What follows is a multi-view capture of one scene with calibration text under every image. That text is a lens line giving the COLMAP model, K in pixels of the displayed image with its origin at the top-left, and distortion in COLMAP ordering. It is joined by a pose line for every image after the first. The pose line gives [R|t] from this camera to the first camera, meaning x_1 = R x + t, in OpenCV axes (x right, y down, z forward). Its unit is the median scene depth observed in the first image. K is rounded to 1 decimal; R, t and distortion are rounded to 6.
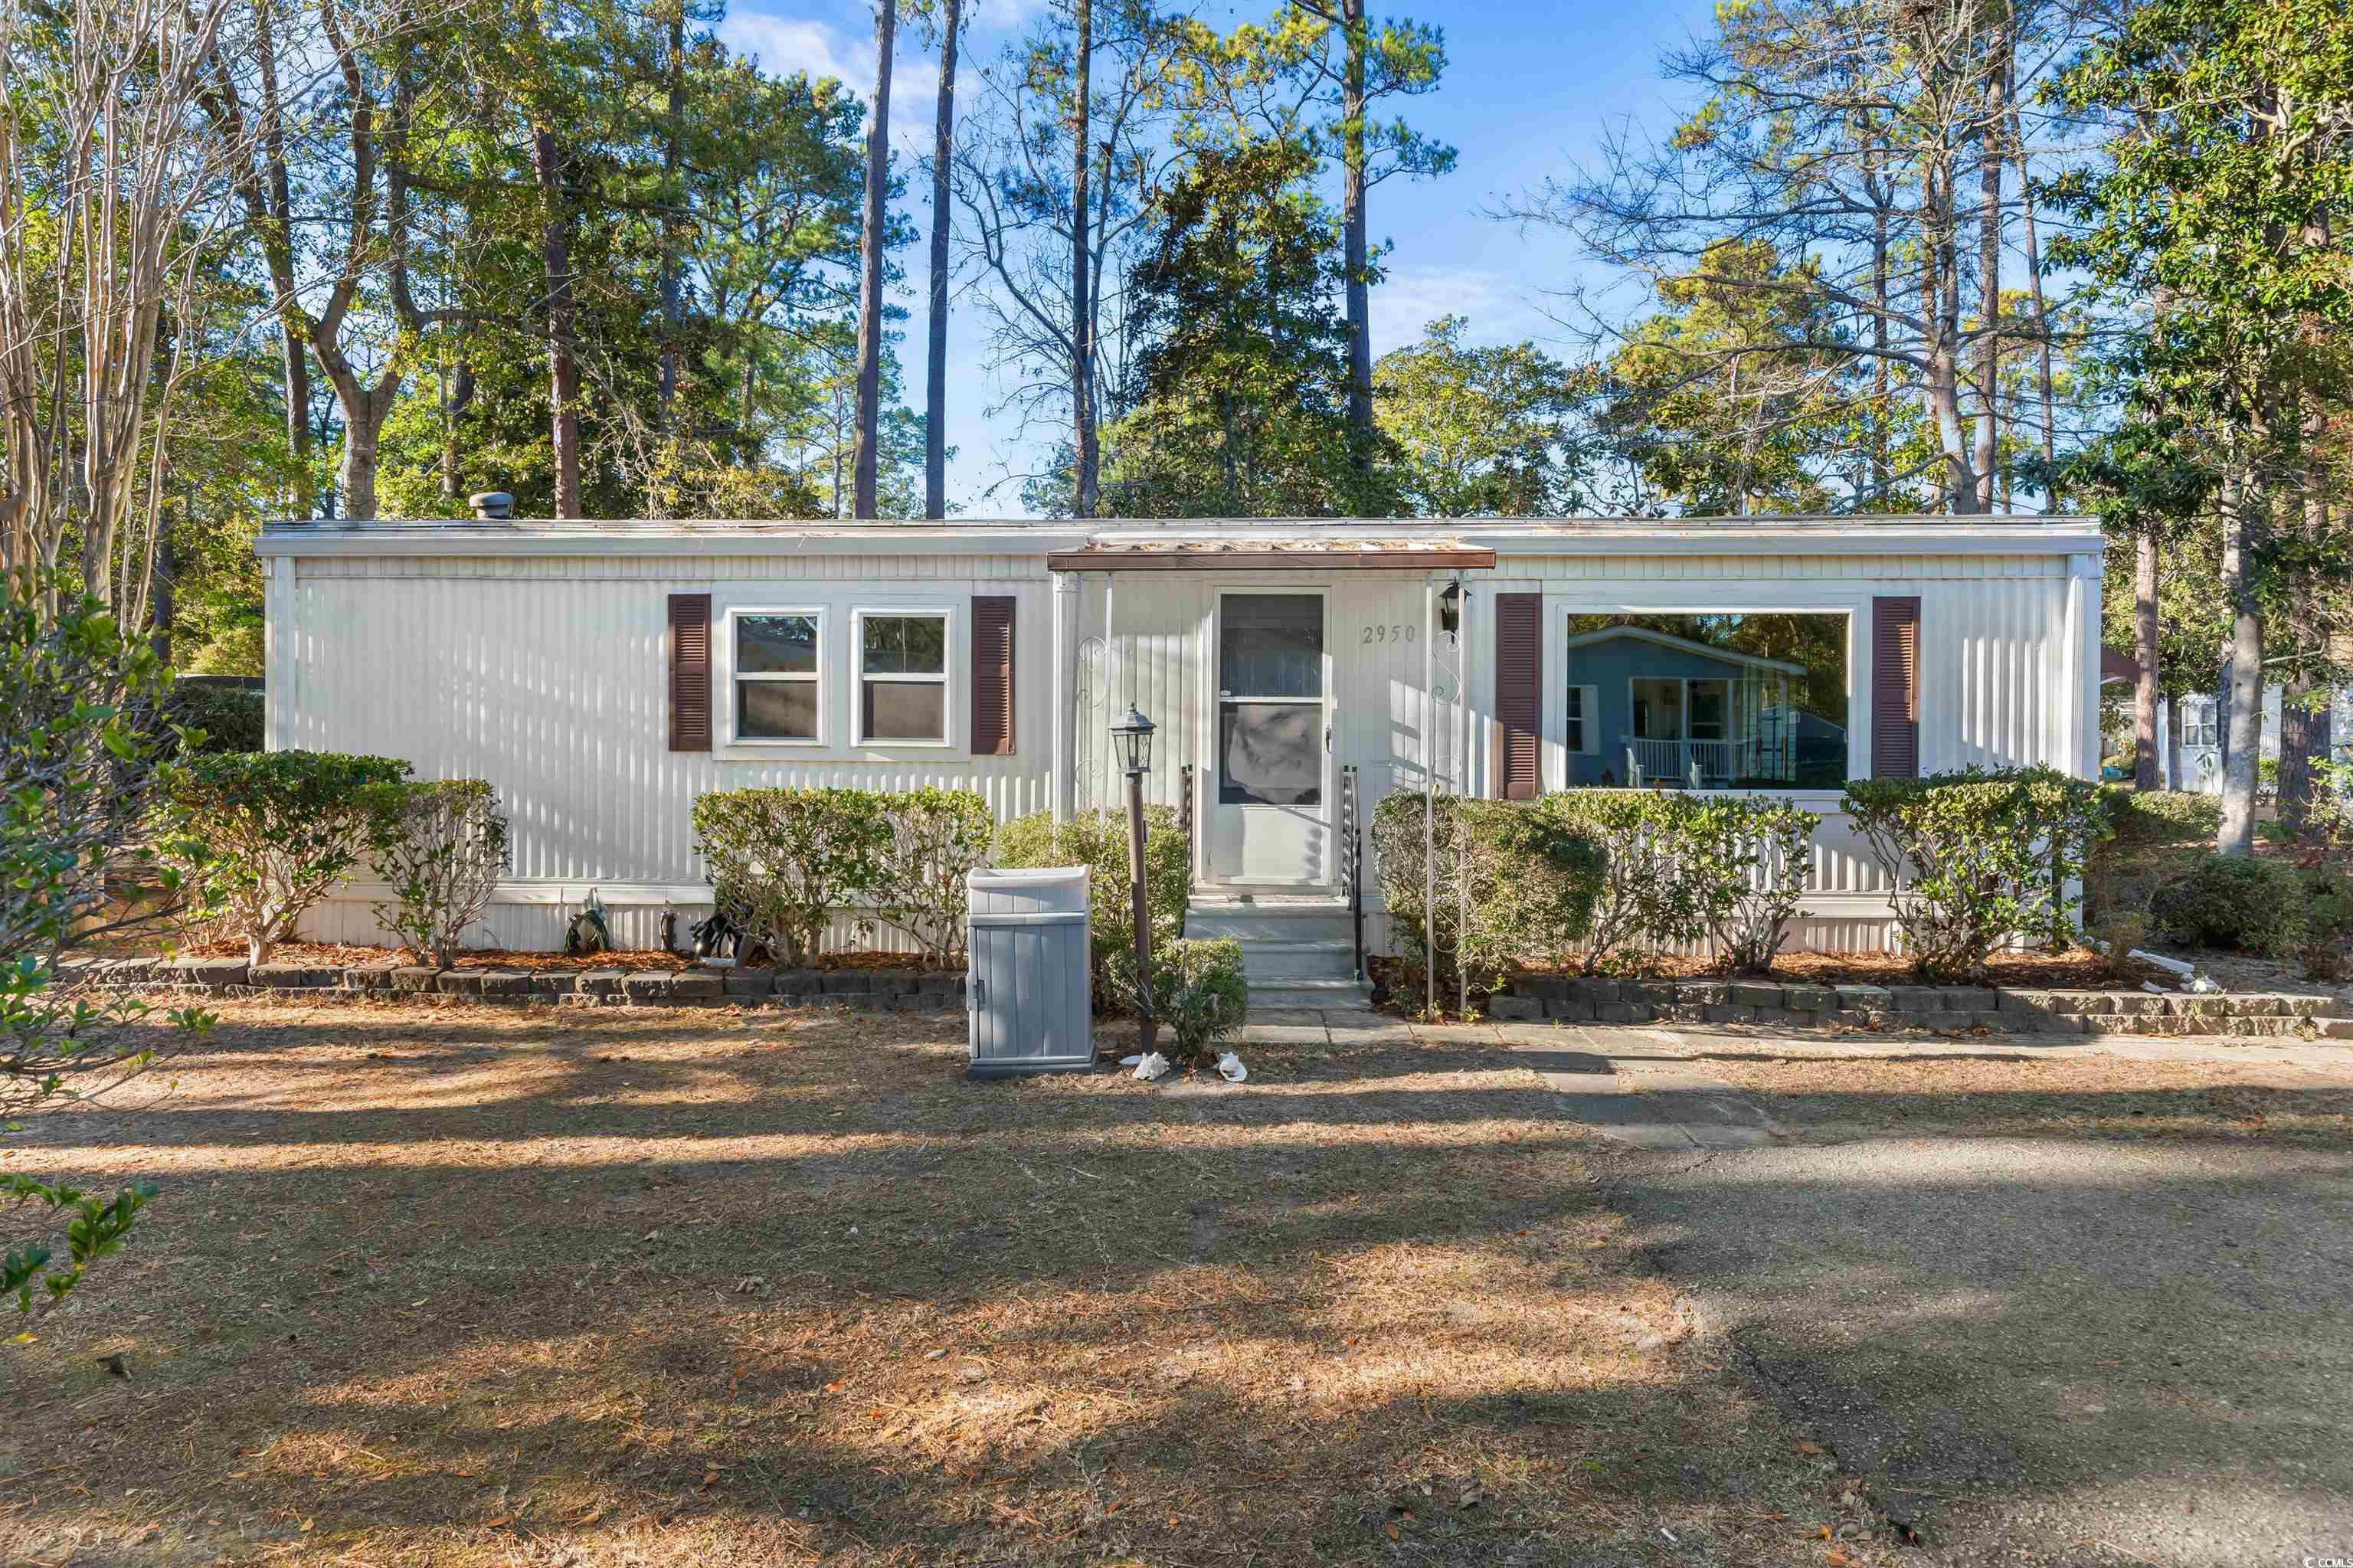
lens RADIAL K [[1447.8, 0, 1176.4], [0, 1447.8, 705.0], [0, 0, 1]] dist [0.001909, 0.002165]
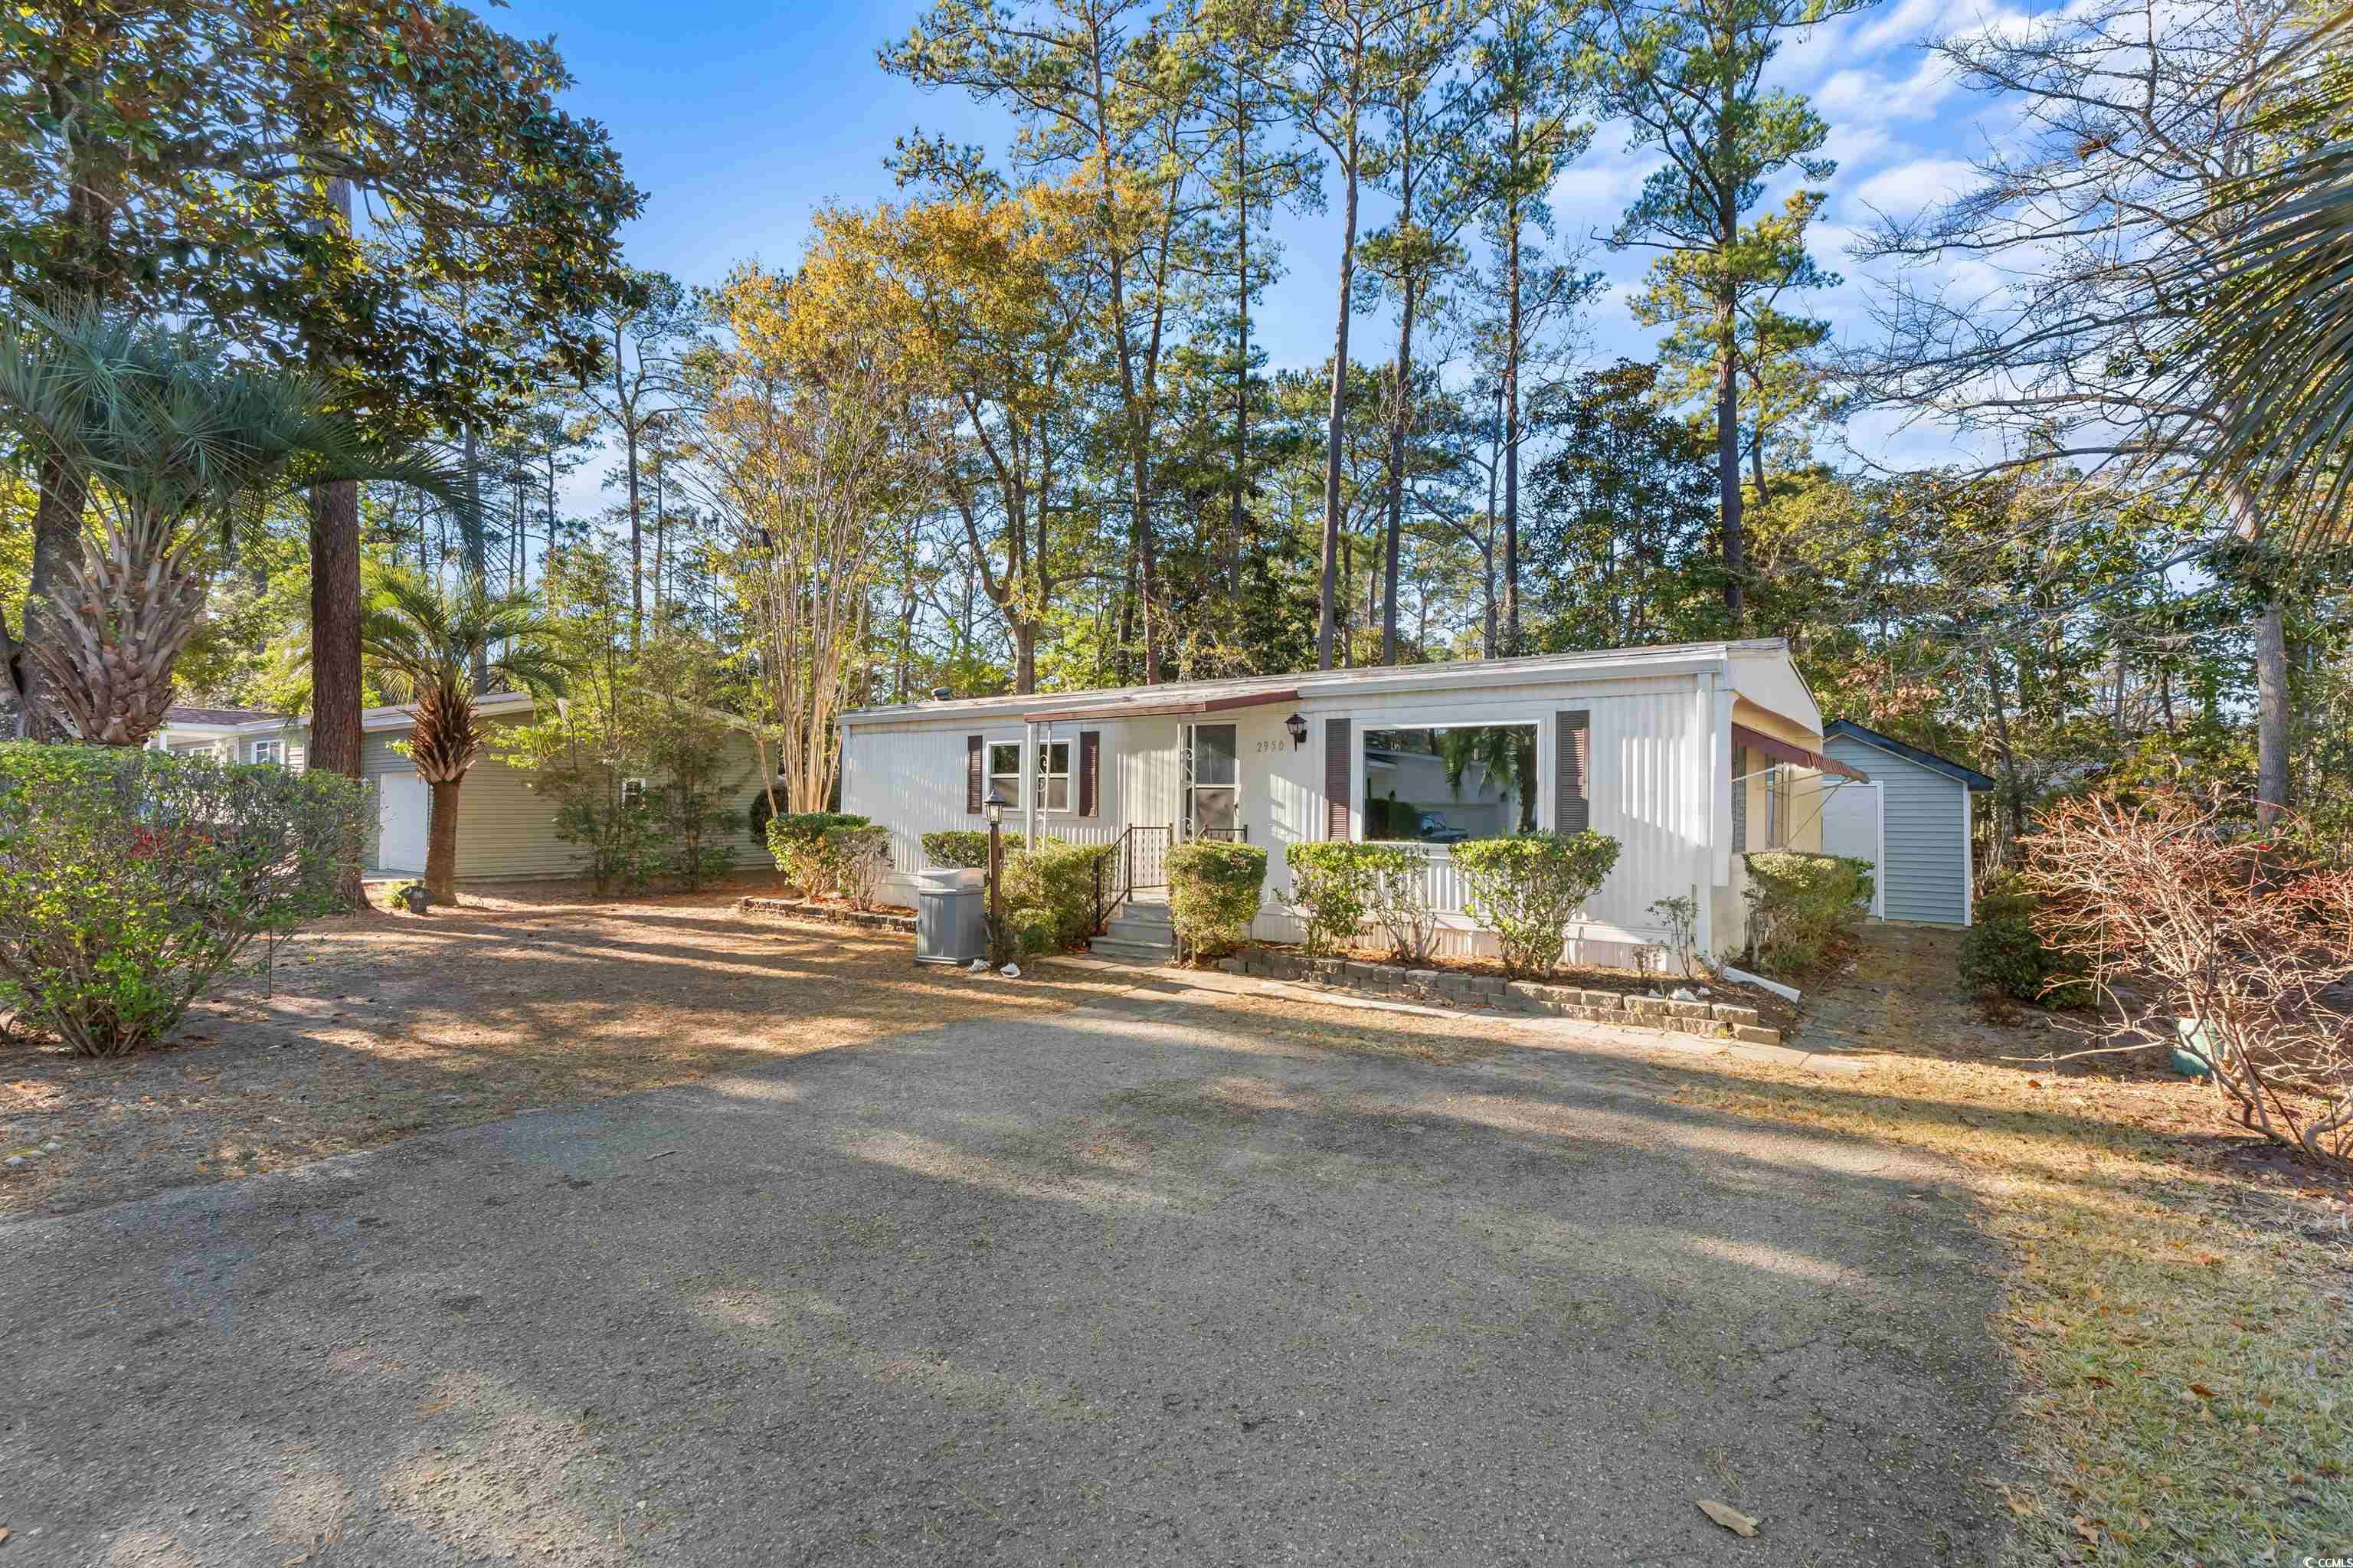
lens RADIAL K [[1068.4, 0, 1178.7], [0, 1068.4, 779.3], [0, 0, 1]] dist [0.014332, -0.000185]
pose [[0.833070, -0.008575, -0.553102, 0.740446], [0.000917, 0.999900, -0.014121, 0.006087], [0.553167, 0.011257, 0.832994, -0.074395]]
